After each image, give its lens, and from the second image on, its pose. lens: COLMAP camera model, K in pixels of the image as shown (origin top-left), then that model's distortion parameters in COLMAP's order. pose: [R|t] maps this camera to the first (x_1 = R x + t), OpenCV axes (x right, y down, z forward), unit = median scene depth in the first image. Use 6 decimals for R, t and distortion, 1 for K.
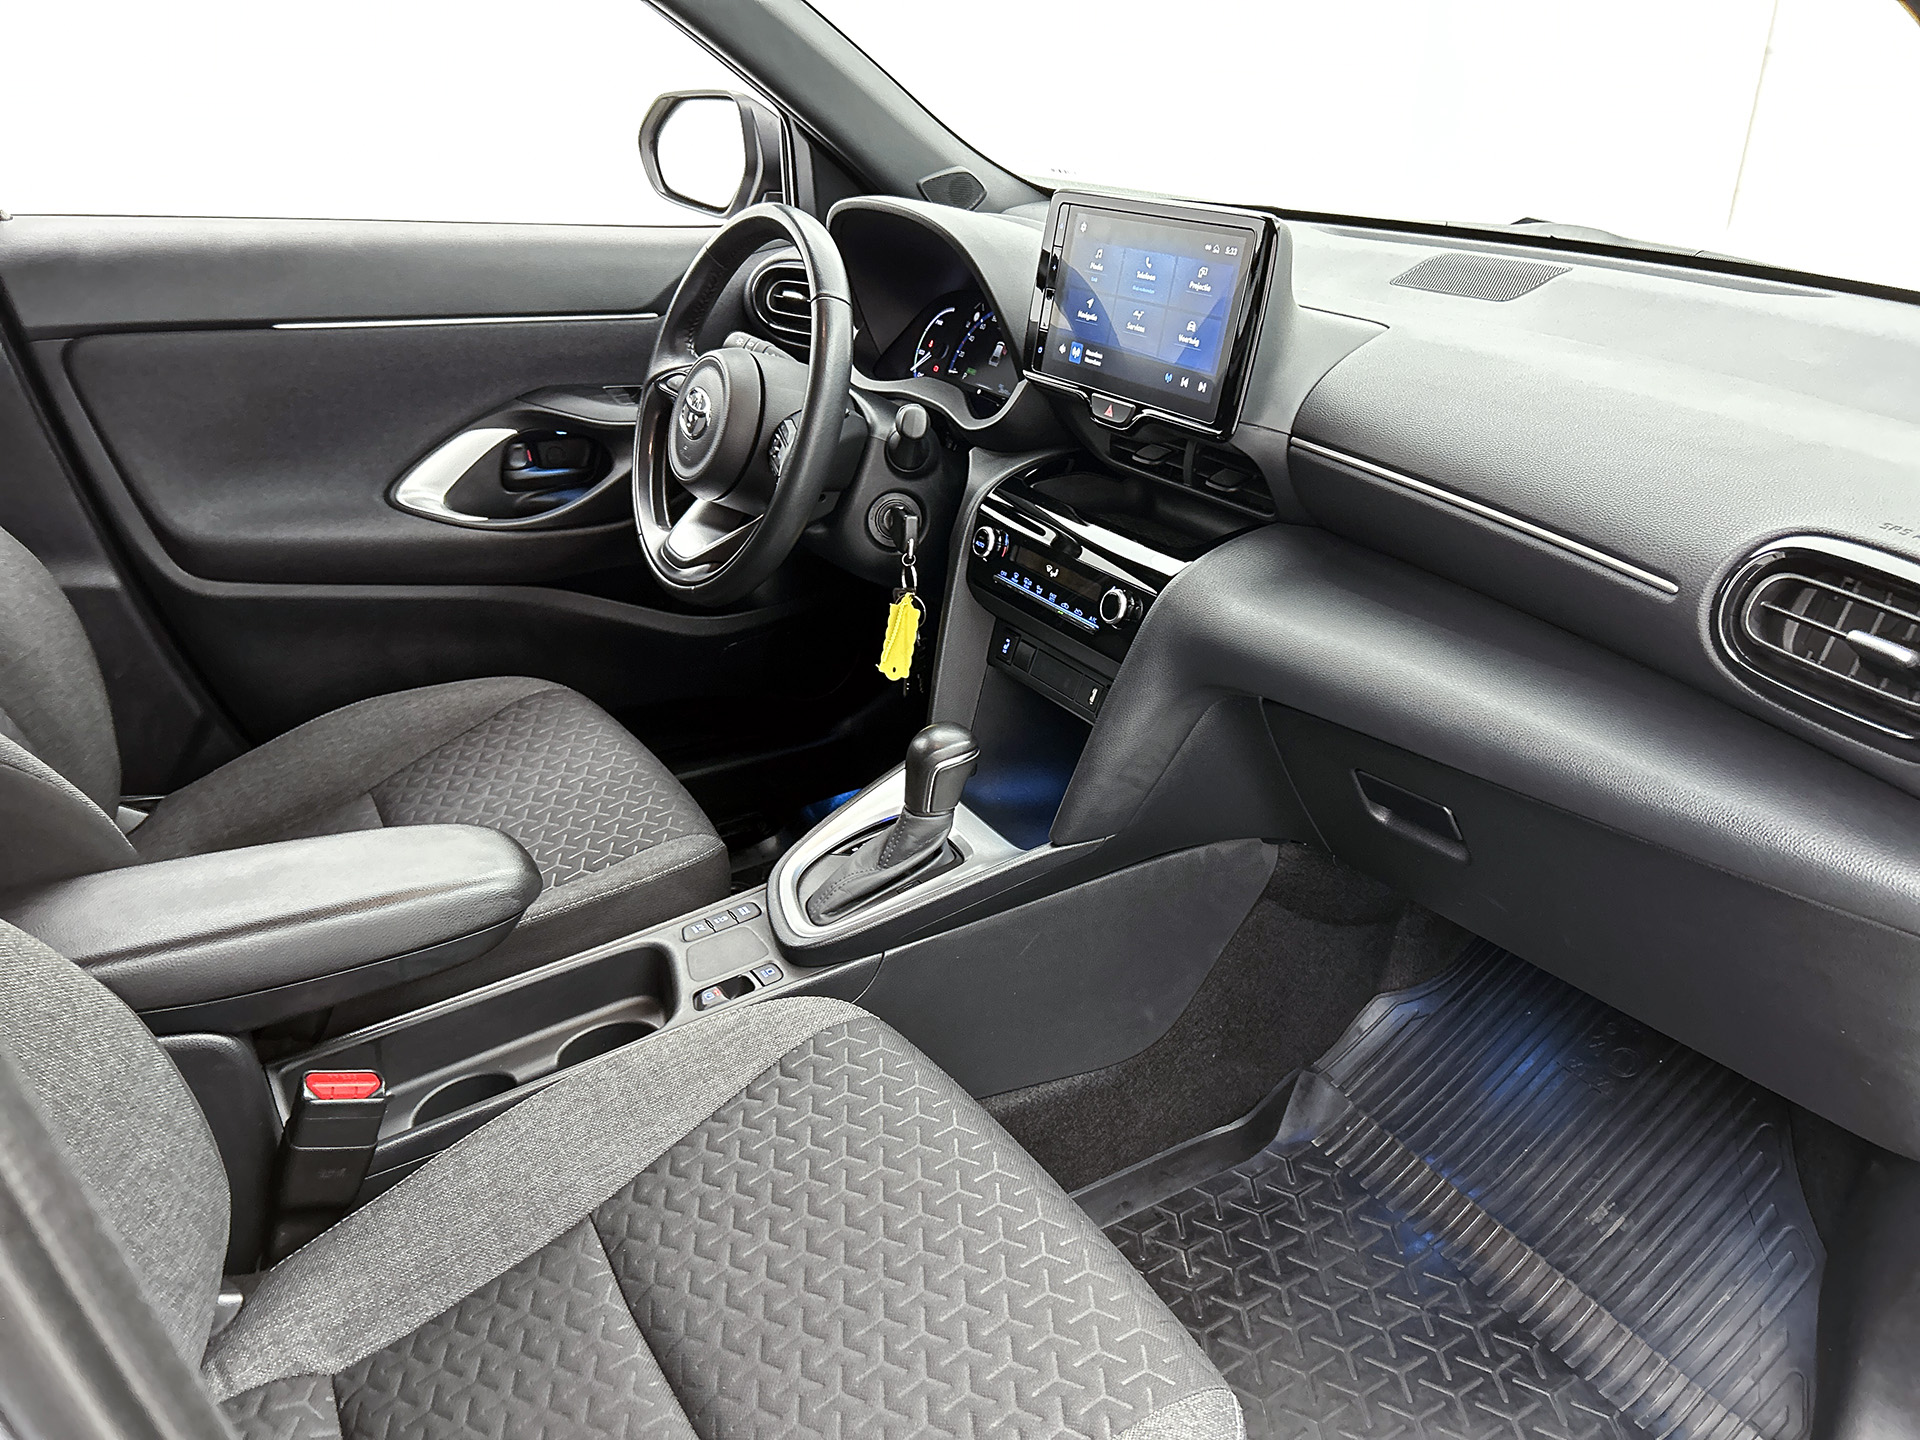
lens RADIAL K [[1413.4, 0, 960.0], [0, 1413.4, 720.0], [0, 0, 1]] dist [-0.053694, -0.002366]
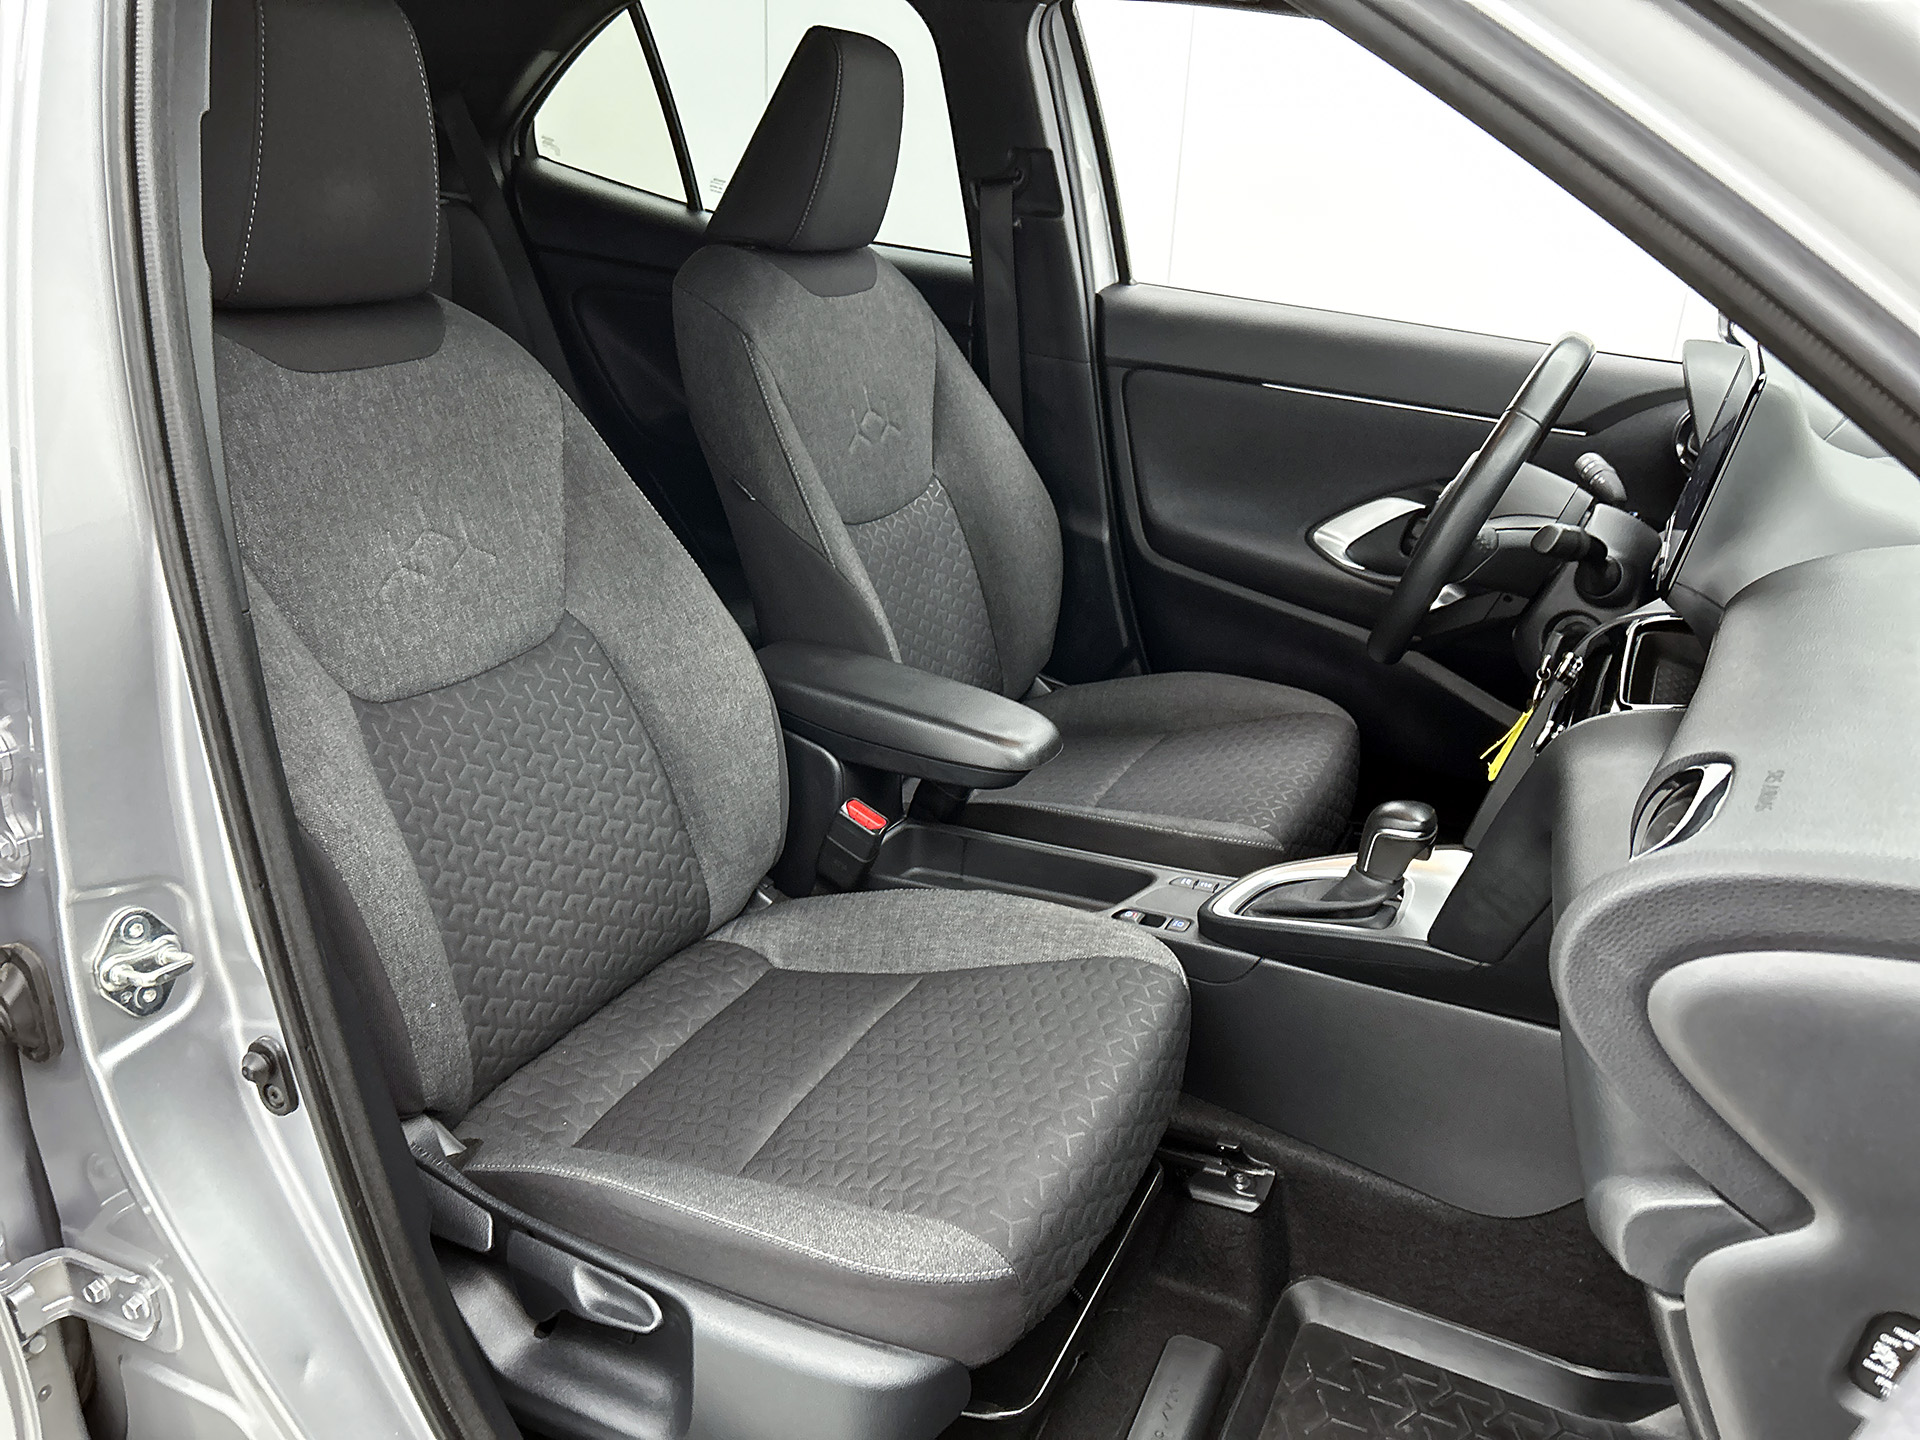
lens RADIAL K [[1413.4, 0, 960.0], [0, 1413.4, 720.0], [0, 0, 1]] dist [-0.053694, -0.002366]
pose [[0.496820, 0.309893, -0.810639, 0.649044], [-0.379644, 0.917564, 0.118095, -0.048484], [0.780410, 0.249083, 0.573514, 0.110550]]
